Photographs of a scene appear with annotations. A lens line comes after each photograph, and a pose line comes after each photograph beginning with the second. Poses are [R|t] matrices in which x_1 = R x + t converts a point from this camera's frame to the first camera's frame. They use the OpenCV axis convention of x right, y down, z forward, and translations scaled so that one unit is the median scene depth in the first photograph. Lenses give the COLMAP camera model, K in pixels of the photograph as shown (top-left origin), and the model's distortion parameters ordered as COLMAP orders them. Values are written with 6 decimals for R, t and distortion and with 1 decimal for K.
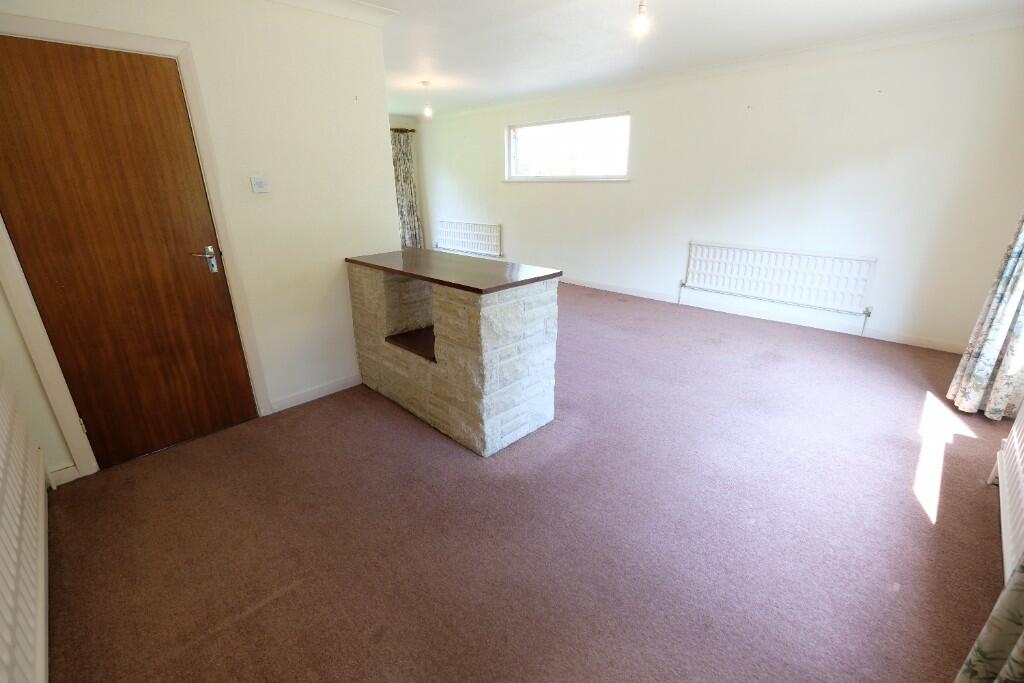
lens RADIAL K [[441.1, 0, 509.0], [0, 441.1, 337.8], [0, 0, 1]] dist [0.000307, -0.000065]
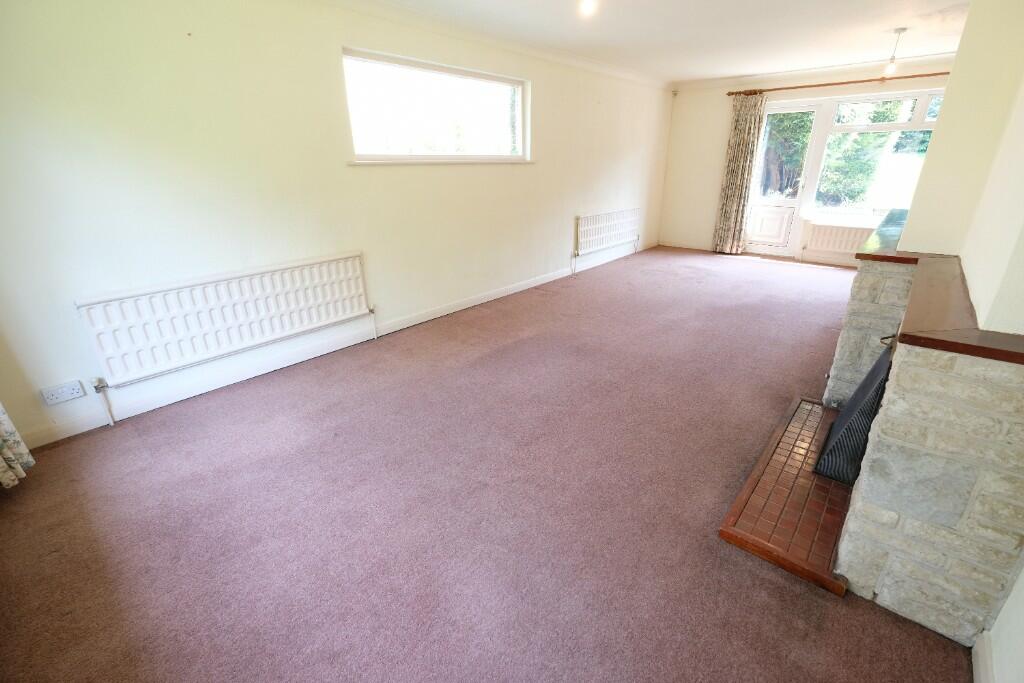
lens RADIAL K [[446.2, 0, 515.2], [0, 446.2, 335.2], [0, 0, 1]] dist [-0.002099, -0.000179]
pose [[-0.066449, -0.346912, 0.935541, -1.313187], [0.352125, 0.869133, 0.347298, -0.712372], [-0.933591, 0.352505, 0.064403, 2.069025]]
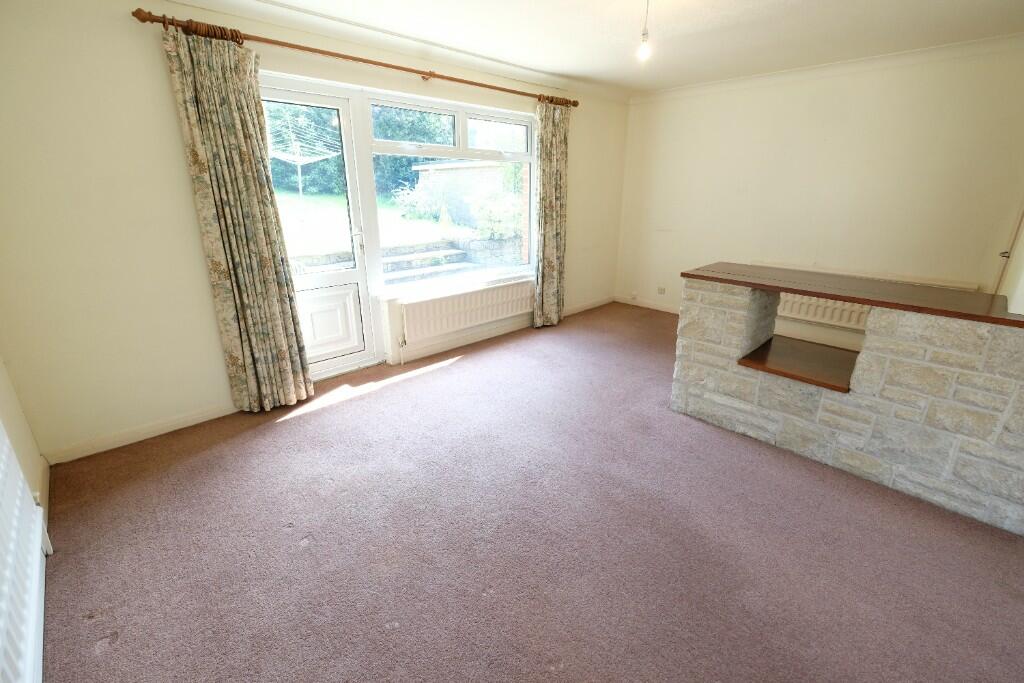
lens RADIAL K [[446.2, 0, 515.2], [0, 446.2, 335.2], [0, 0, 1]] dist [-0.002099, -0.000179]
pose [[-0.999776, 0.009131, 0.019099, 0.458059], [0.018987, 0.785731, 0.618277, -0.639347], [-0.009361, 0.618501, -0.785728, 1.731380]]
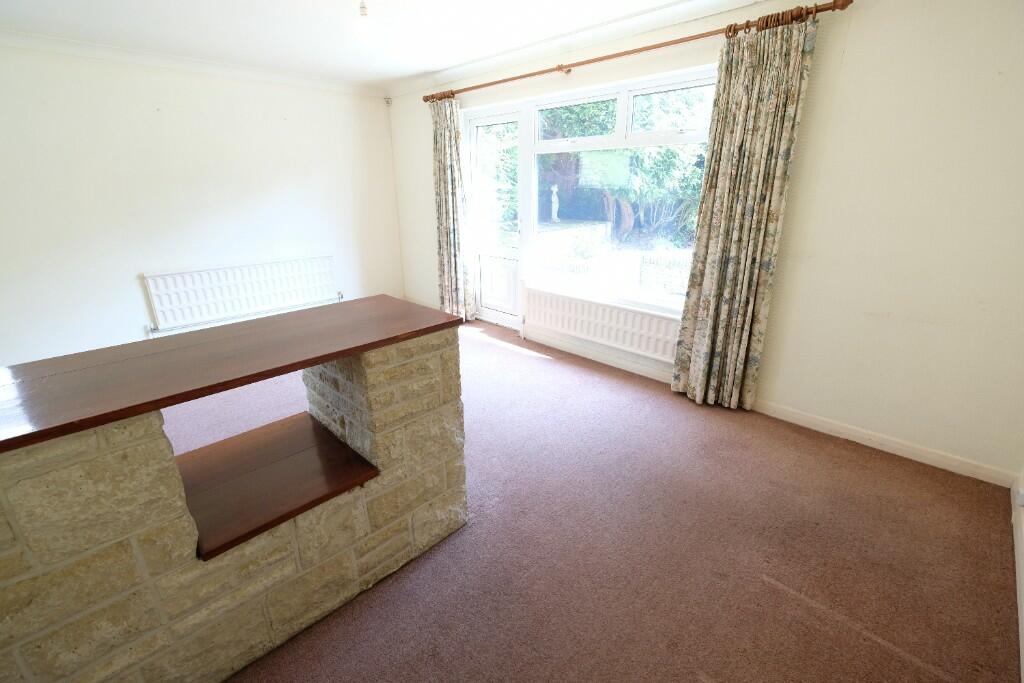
lens RADIAL K [[446.2, 0, 515.2], [0, 446.2, 335.2], [0, 0, 1]] dist [-0.002099, -0.000179]
pose [[-0.001152, -0.302102, 0.953275, -0.623359], [0.347277, 0.893825, 0.283681, -0.204145], [-0.937762, 0.331377, 0.103883, 0.605311]]
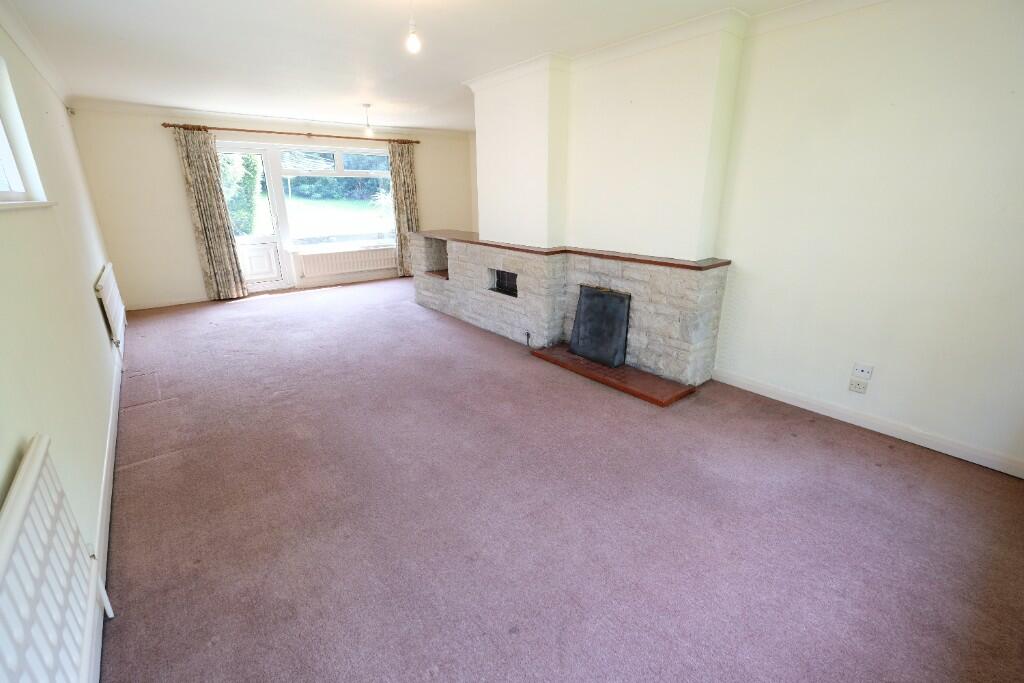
lens RADIAL K [[446.2, 0, 515.2], [0, 446.2, 335.2], [0, 0, 1]] dist [-0.002099, -0.000179]
pose [[-0.994234, -0.008358, 0.106909, -0.602621], [0.058612, 0.792506, 0.607041, -0.970344], [-0.089800, 0.609807, -0.787446, 2.723261]]
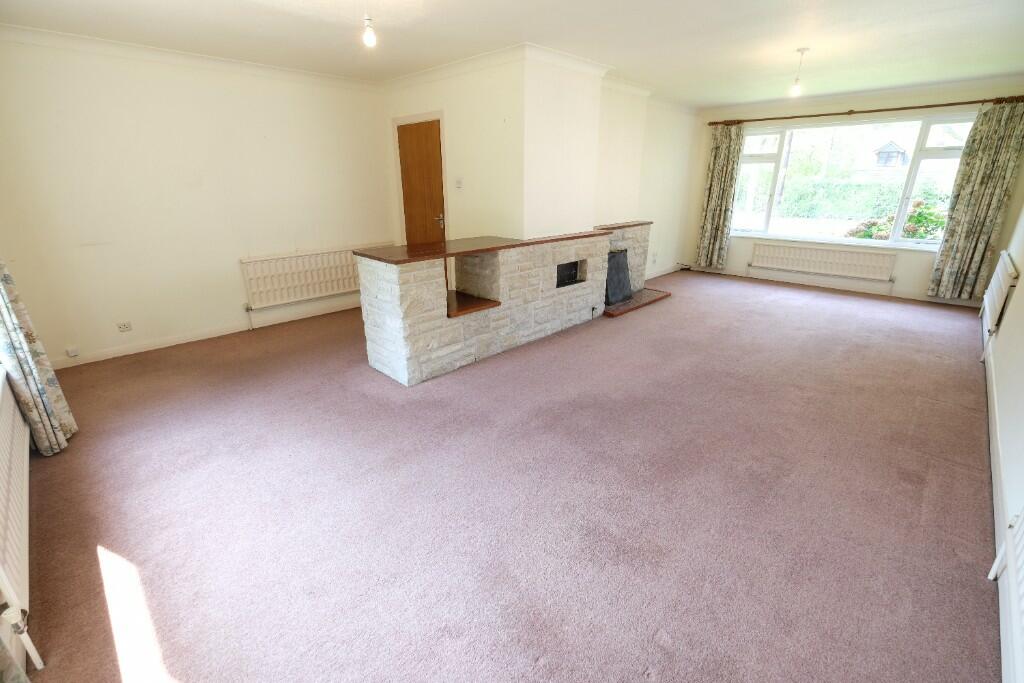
lens RADIAL K [[446.2, 0, 515.2], [0, 446.2, 335.2], [0, 0, 1]] dist [-0.002099, -0.000179]
pose [[0.012751, 0.345392, -0.938372, 1.152639], [-0.339308, 0.884260, 0.320864, -0.409983], [0.940589, 0.314306, 0.128470, 1.057798]]
